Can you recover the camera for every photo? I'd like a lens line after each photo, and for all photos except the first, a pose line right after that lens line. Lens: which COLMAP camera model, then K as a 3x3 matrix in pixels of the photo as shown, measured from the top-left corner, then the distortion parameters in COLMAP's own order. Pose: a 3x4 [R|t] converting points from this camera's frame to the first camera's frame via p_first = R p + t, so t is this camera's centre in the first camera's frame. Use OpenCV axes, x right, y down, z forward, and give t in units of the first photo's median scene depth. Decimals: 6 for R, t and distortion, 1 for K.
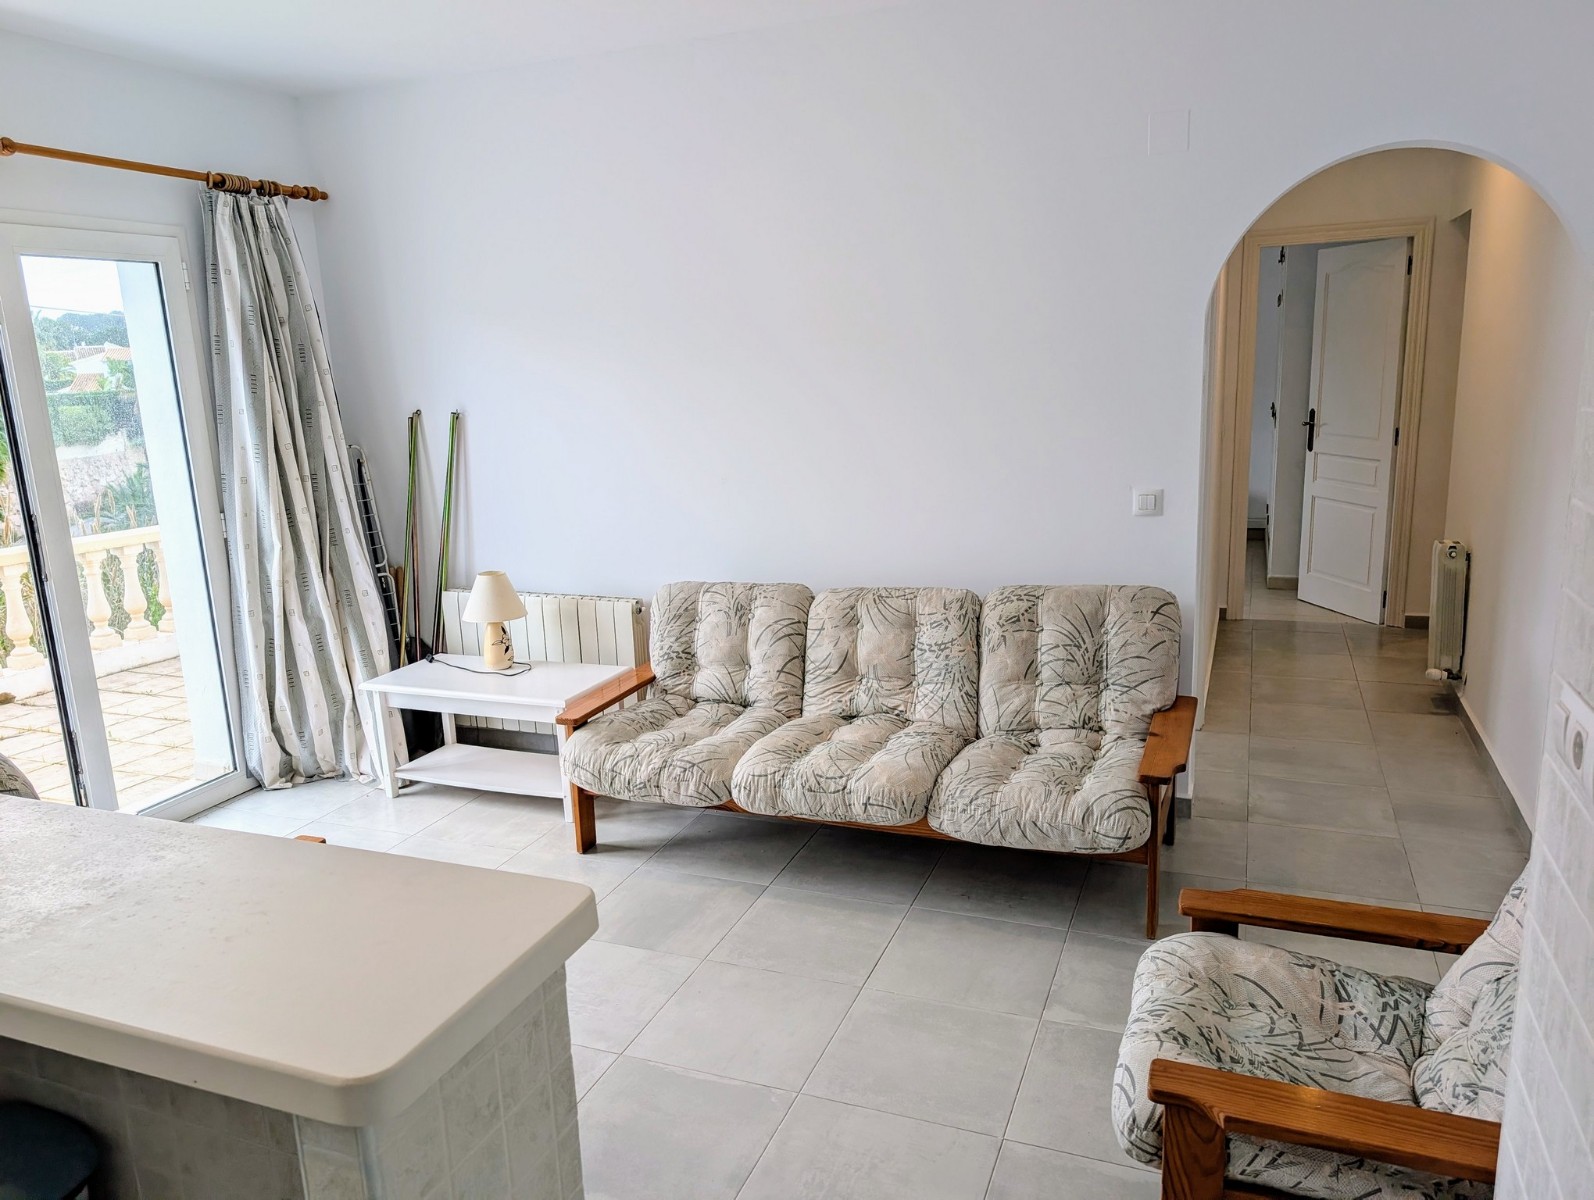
lens RADIAL K [[1122.5, 0, 790.6], [0, 1122.5, 601.3], [0, 0, 1]] dist [0.062444, -0.085399]
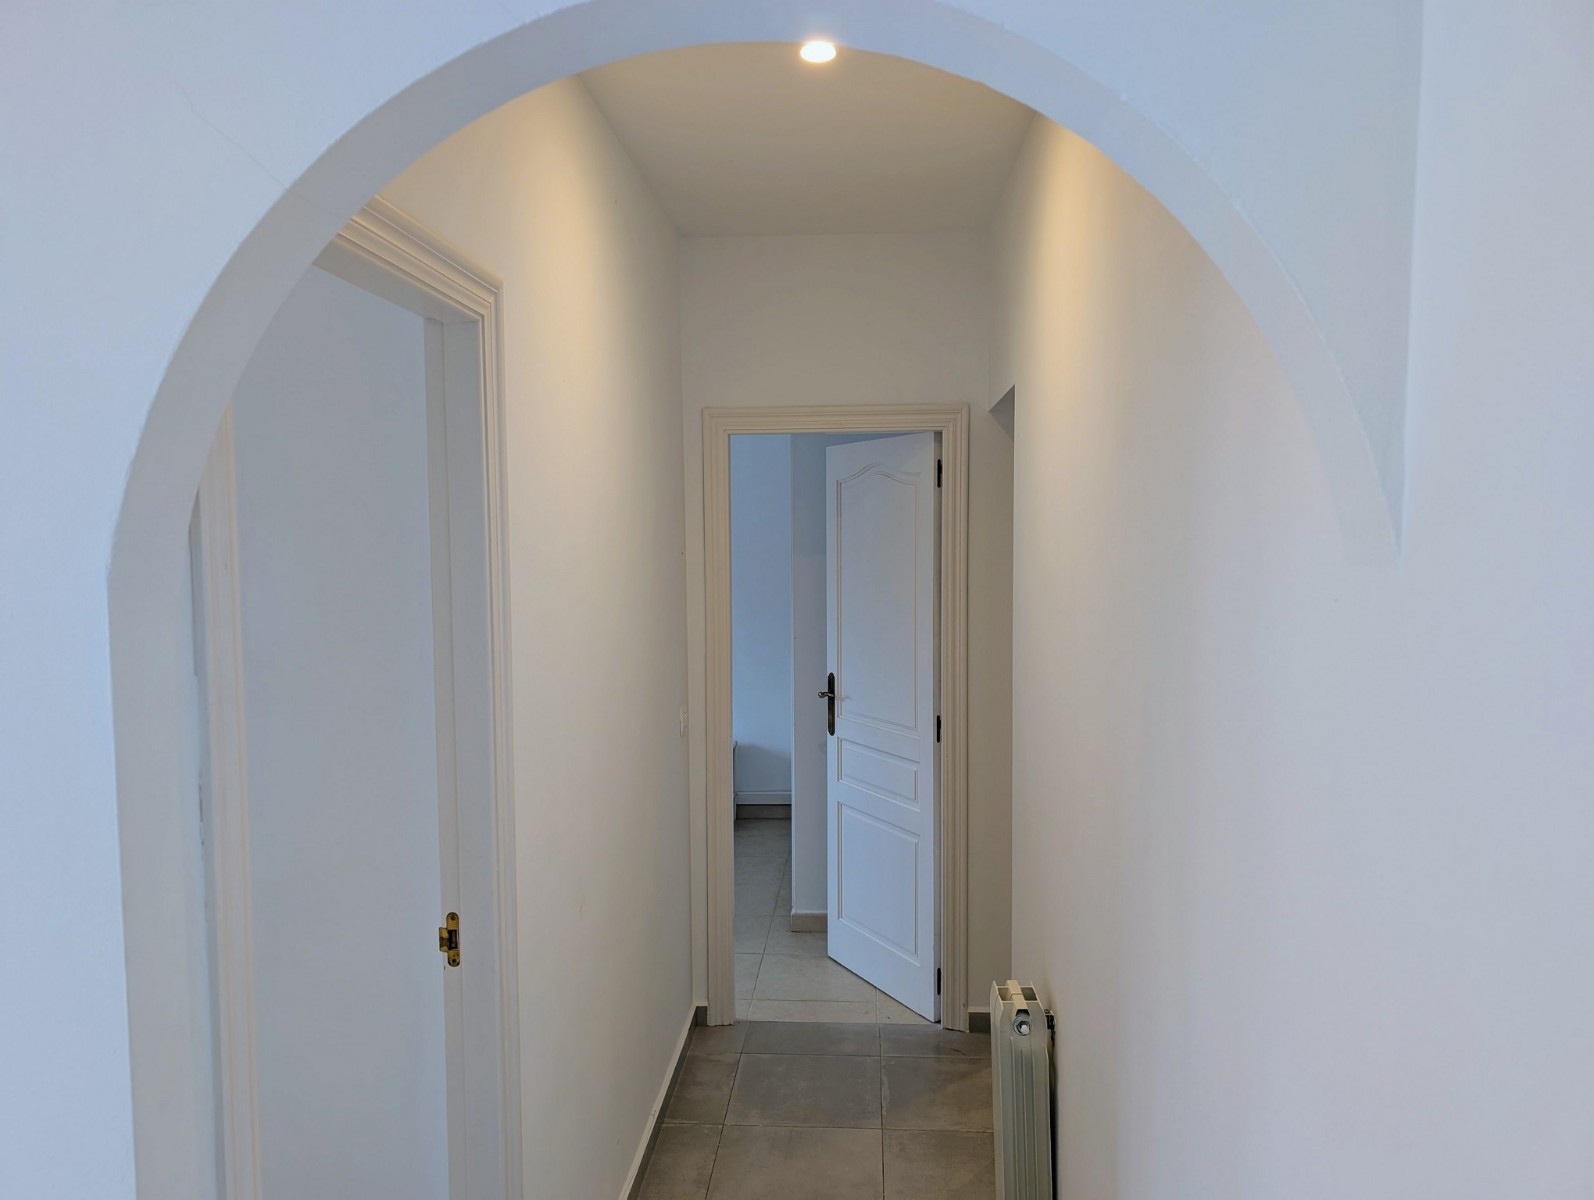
lens RADIAL K [[1122.5, 0, 790.6], [0, 1122.5, 601.3], [0, 0, 1]] dist [0.062444, -0.085399]
pose [[0.950757, 0.018163, 0.309406, 0.243445], [0.032712, 0.986825, -0.158447, -0.113350], [-0.308207, 0.160766, 0.937637, 0.395585]]
